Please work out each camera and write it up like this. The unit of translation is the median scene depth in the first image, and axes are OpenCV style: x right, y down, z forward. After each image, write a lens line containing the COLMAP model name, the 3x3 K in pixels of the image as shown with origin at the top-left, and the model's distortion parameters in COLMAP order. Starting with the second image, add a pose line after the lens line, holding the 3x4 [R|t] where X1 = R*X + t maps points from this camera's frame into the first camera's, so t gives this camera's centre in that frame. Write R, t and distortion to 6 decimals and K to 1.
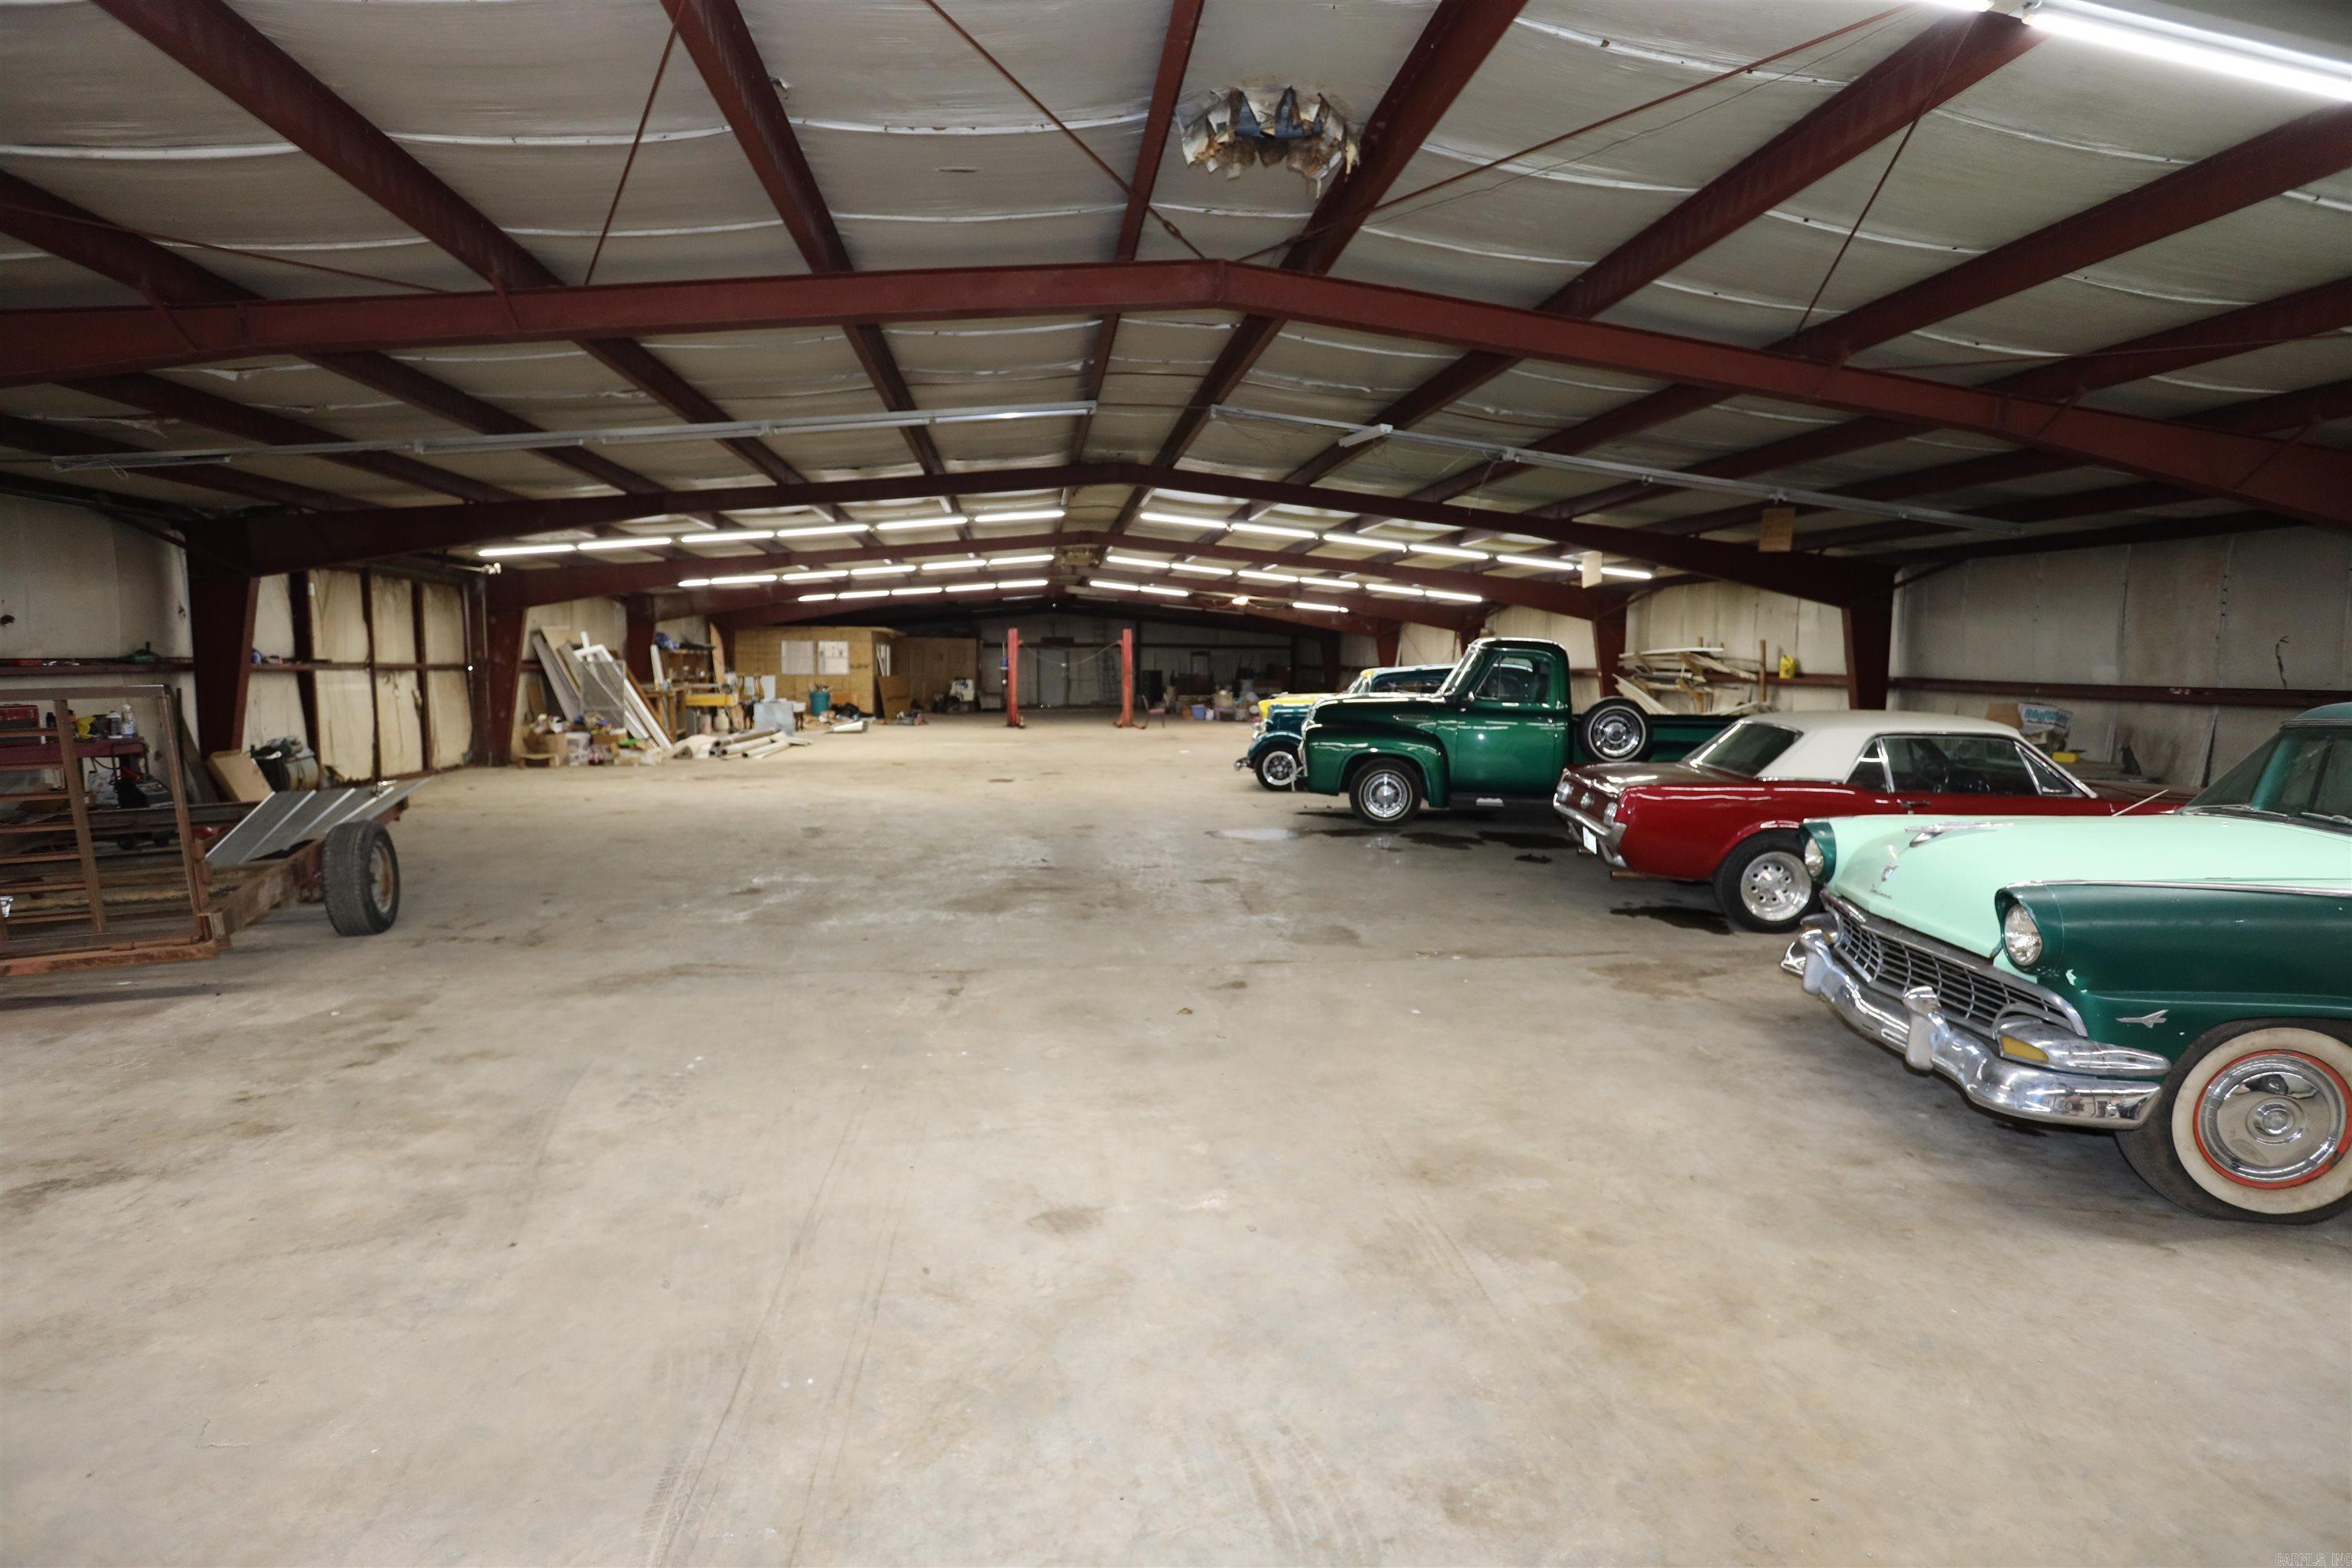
lens RADIAL K [[1179.7, 0, 1176.0], [0, 1179.7, 784.0], [0, 0, 1]] dist [-0.004739, -0.000257]
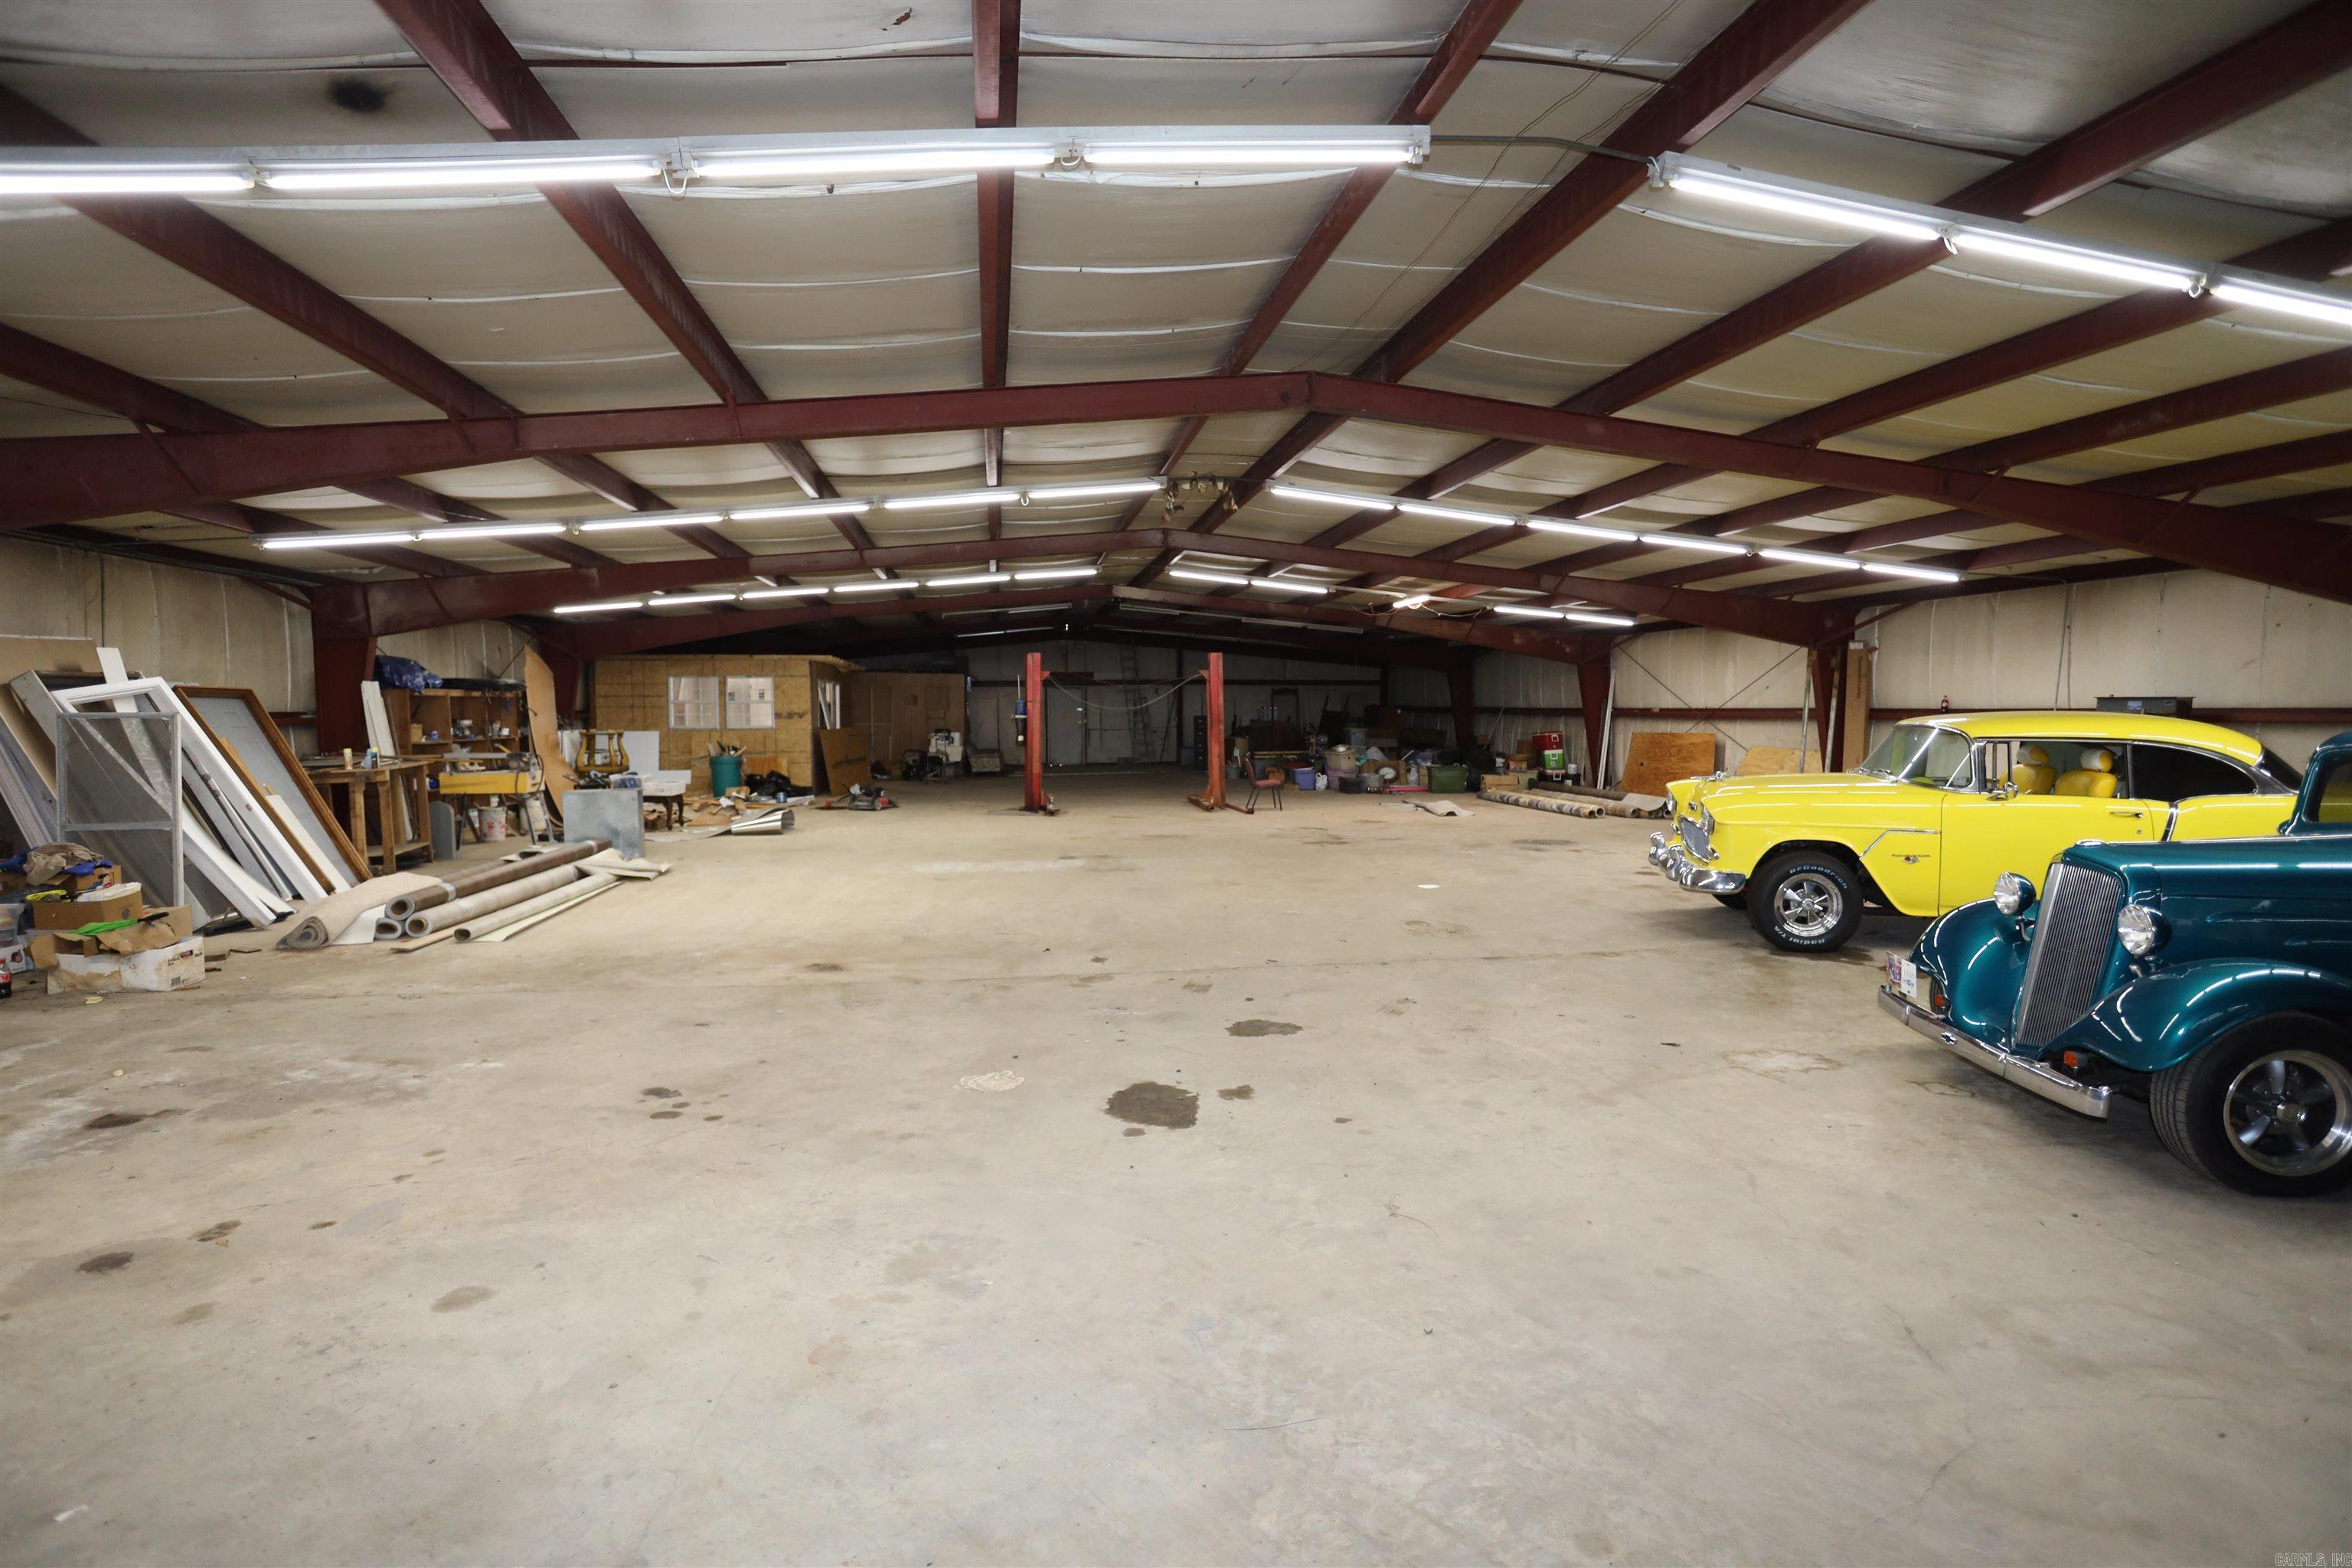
lens RADIAL K [[1179.7, 0, 1176.0], [0, 1179.7, 784.0], [0, 0, 1]] dist [-0.004739, -0.000257]
pose [[0.999593, -0.009398, 0.026946, -0.075175], [0.010350, 0.999318, -0.035437, -0.037128], [-0.026595, 0.035701, 0.999009, 0.351766]]
